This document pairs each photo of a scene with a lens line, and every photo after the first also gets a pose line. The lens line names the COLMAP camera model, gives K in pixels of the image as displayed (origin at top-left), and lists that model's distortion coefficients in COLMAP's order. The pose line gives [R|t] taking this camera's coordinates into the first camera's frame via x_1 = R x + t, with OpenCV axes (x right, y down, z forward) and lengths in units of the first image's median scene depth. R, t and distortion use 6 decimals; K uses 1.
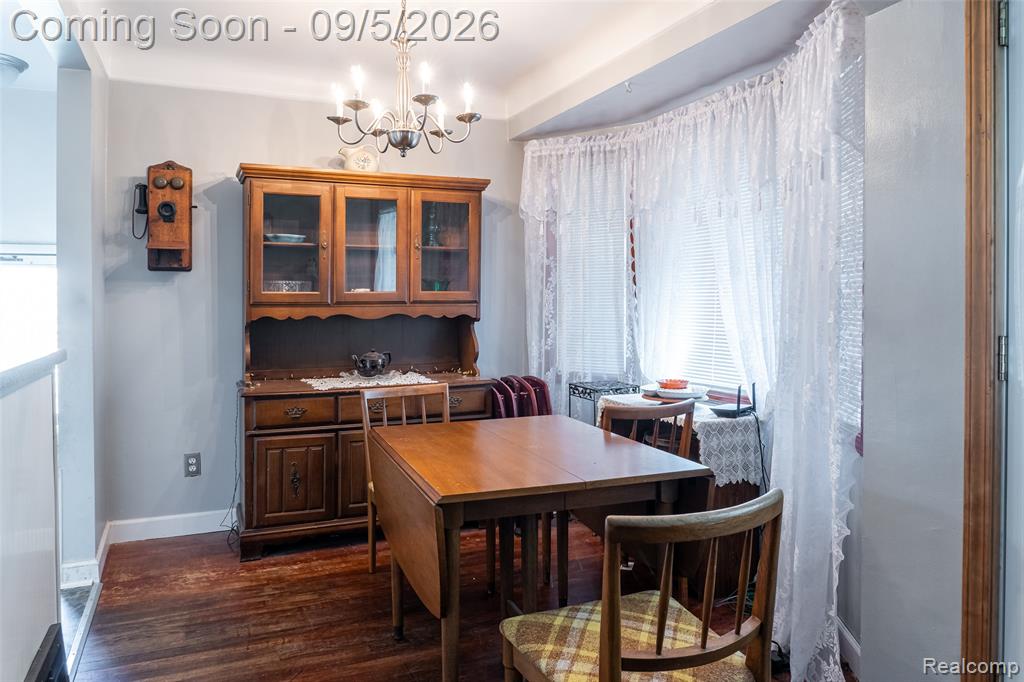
lens RADIAL K [[651.9, 0, 507.3], [0, 651.9, 306.5], [0, 0, 1]] dist [-0.021648, -0.001015]
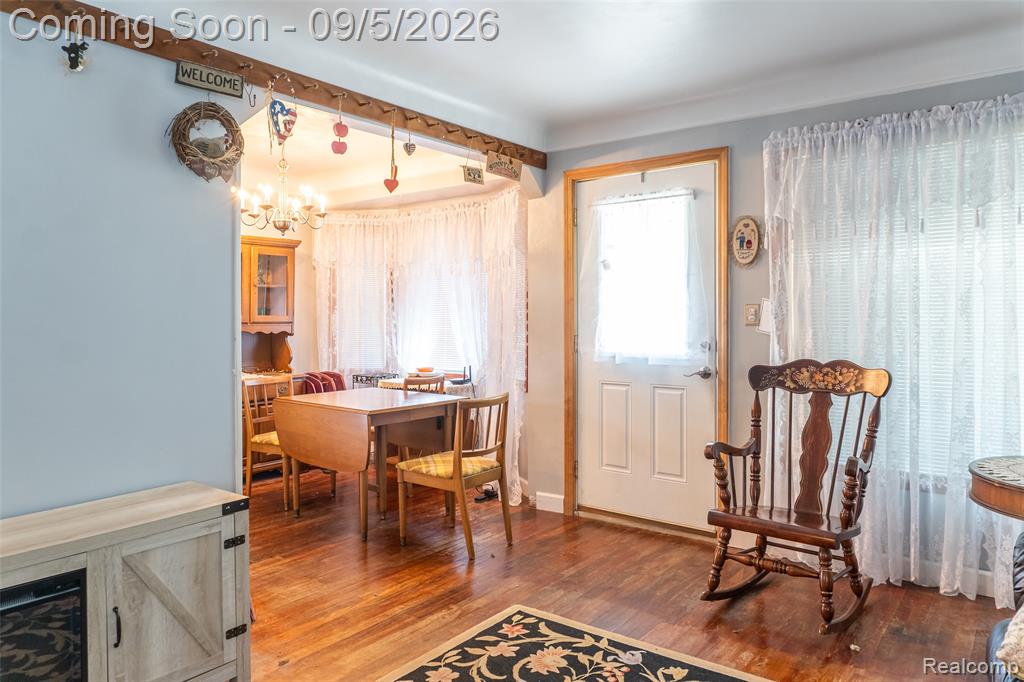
lens RADIAL K [[704.1, 0, 507.0], [0, 704.1, 318.3], [0, 0, 1]] dist [-0.006524, -0.000734]
pose [[0.863949, -0.001730, 0.503576, -0.533079], [0.006343, 0.999952, -0.007447, -0.002208], [-0.503539, 0.009628, 0.863919, -0.778290]]
